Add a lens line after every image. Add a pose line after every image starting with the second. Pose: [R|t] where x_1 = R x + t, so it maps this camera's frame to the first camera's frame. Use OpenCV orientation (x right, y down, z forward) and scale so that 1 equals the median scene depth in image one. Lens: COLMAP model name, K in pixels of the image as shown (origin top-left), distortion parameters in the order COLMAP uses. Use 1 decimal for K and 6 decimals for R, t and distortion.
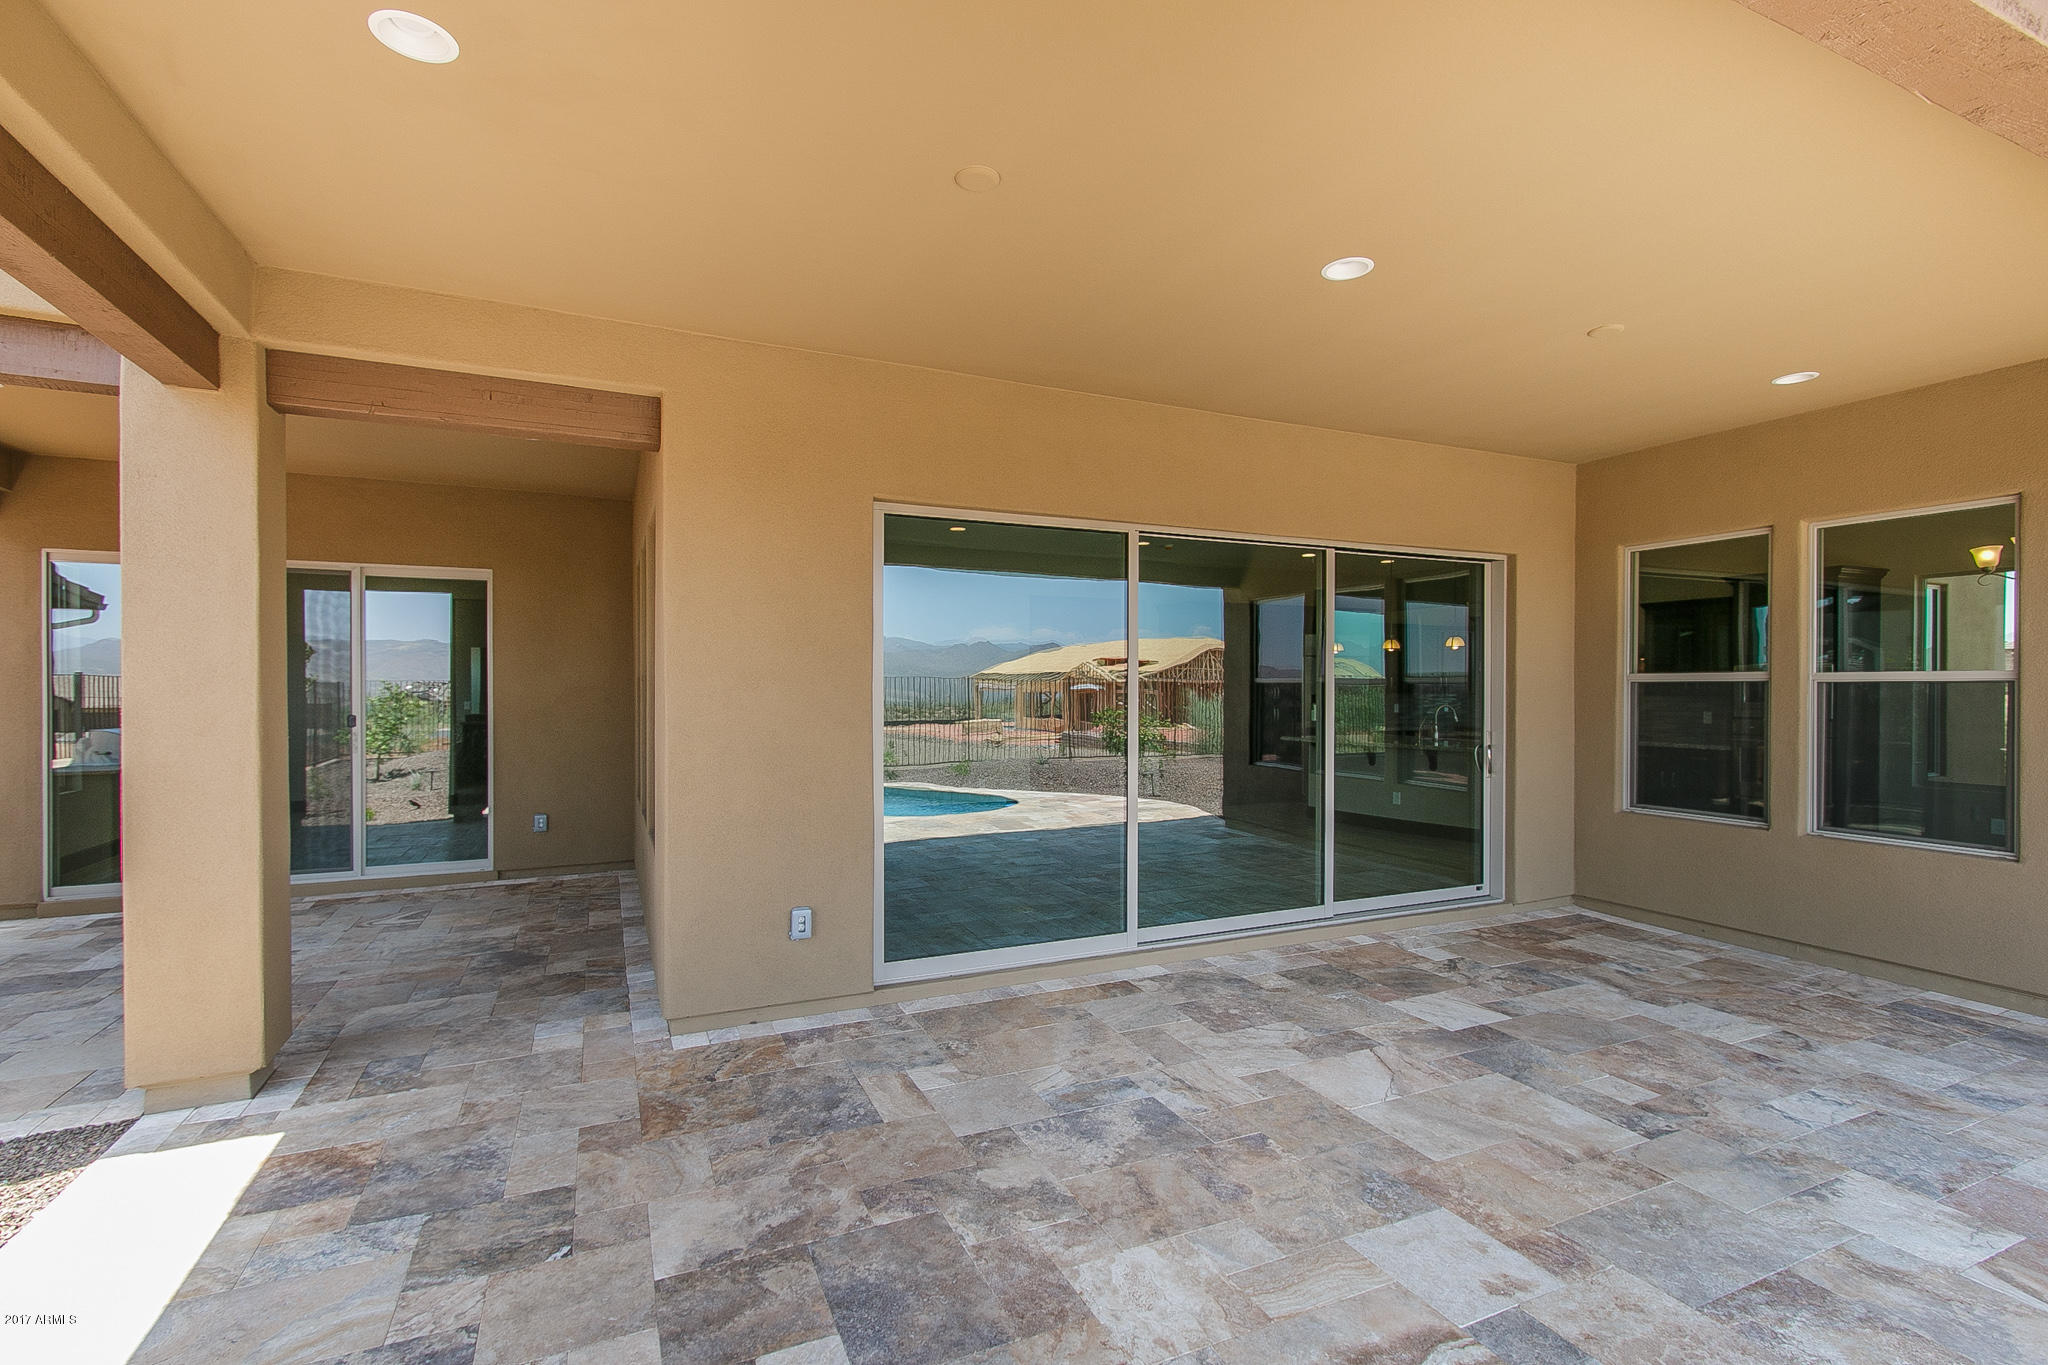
lens RADIAL K [[932.9, 0, 1020.6], [0, 932.9, 693.9], [0, 0, 1]] dist [0.001416, 0.000025]
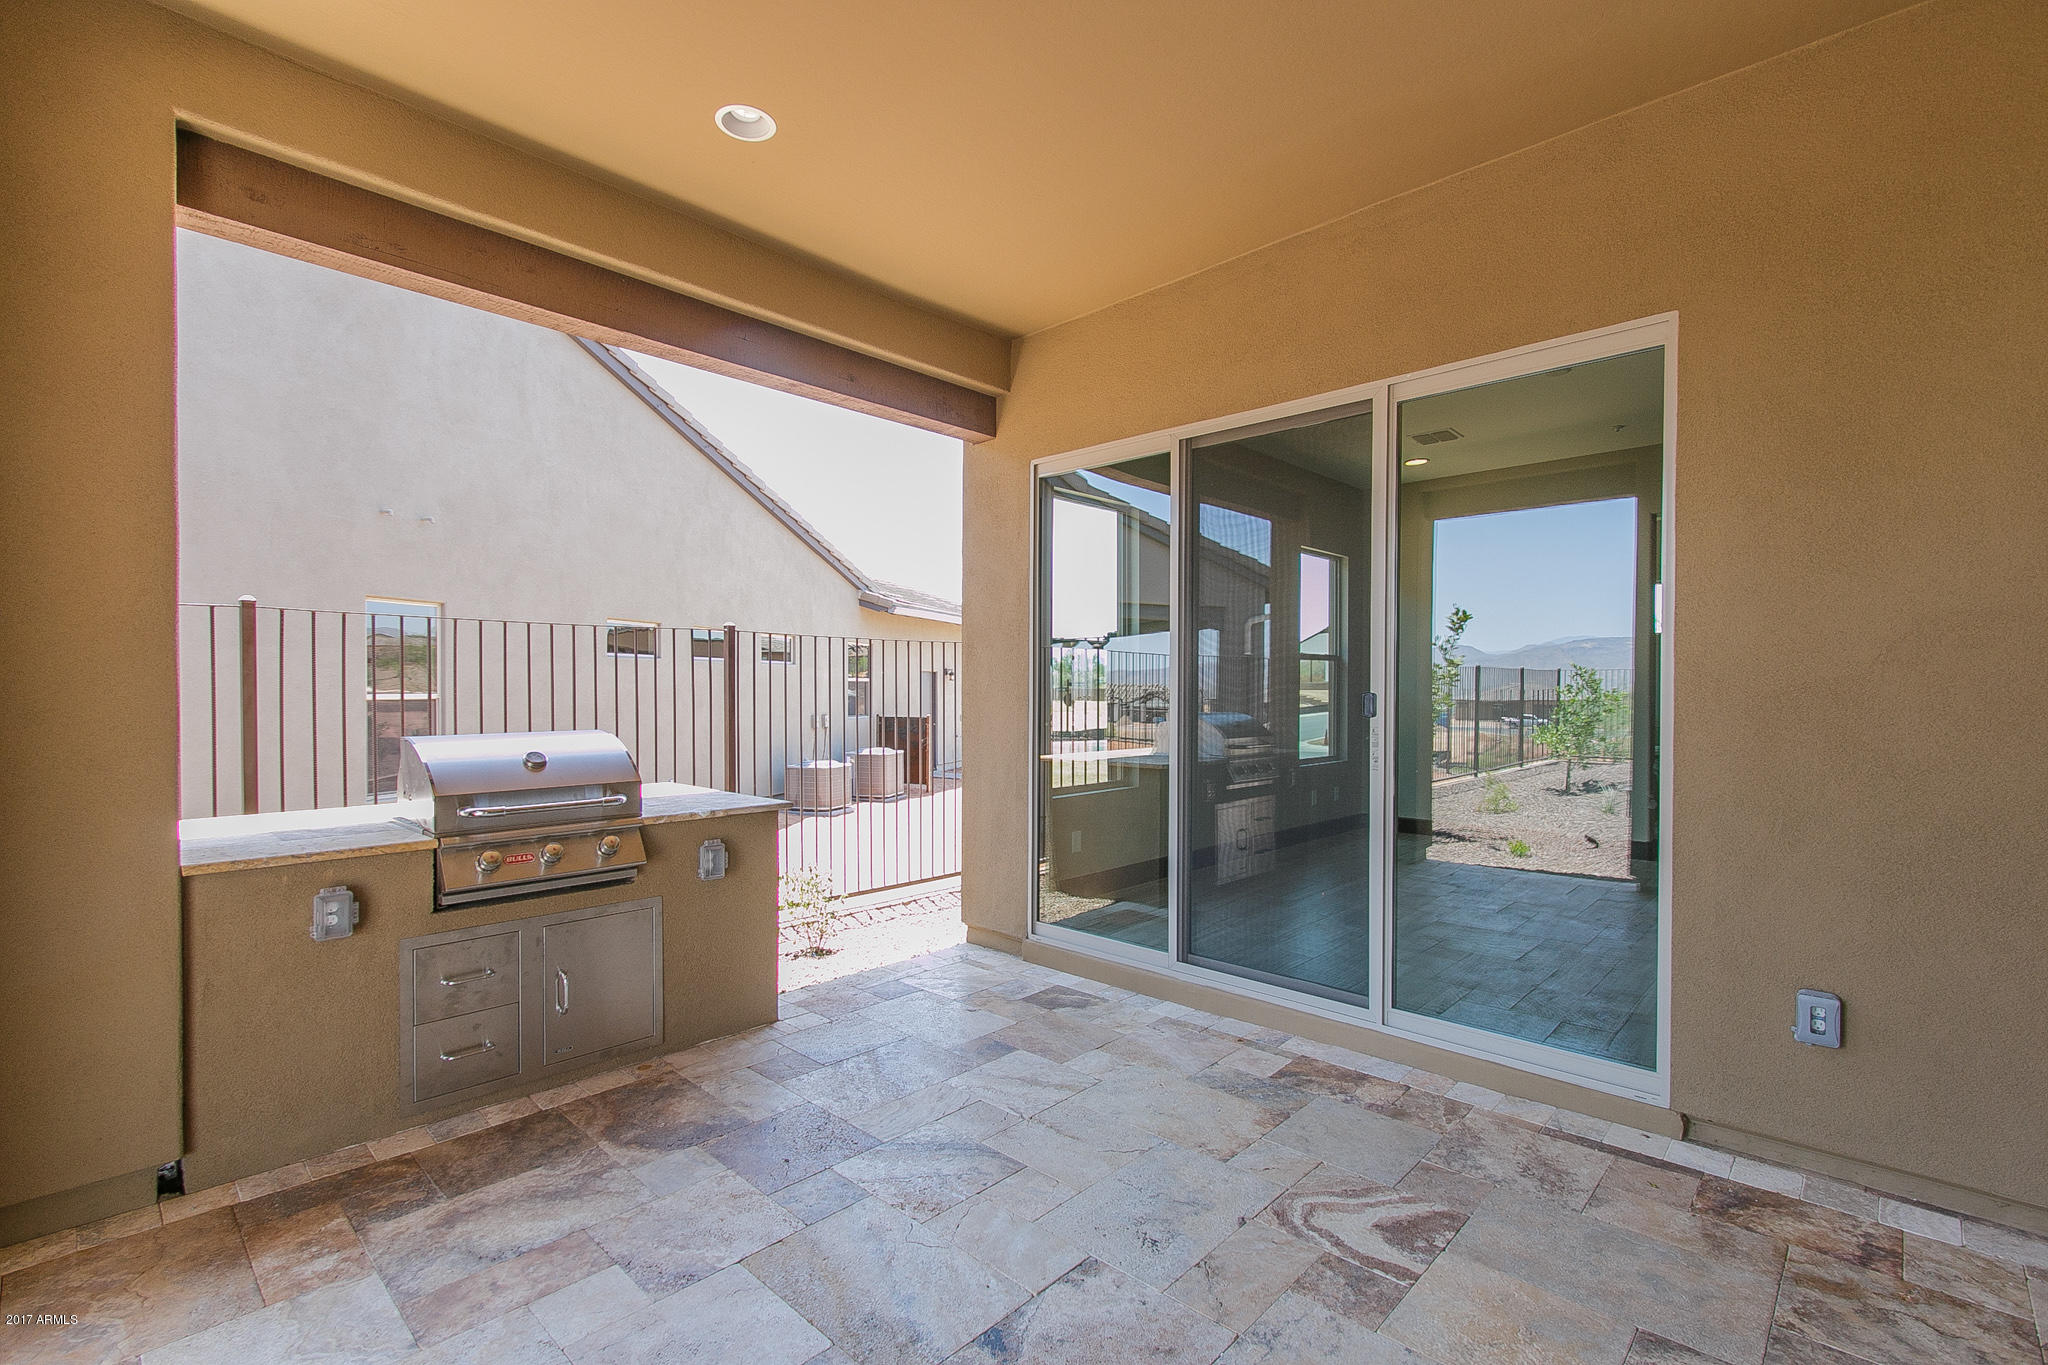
lens RADIAL K [[942.8, 0, 1014.8], [0, 942.8, 695.0], [0, 0, 1]] dist [0.001702, -0.000186]
pose [[0.377078, 0.008039, -0.926146, -0.312274], [-0.003793, 0.999967, 0.007136, 0.021889], [0.926174, 0.000822, 0.377097, 0.607672]]
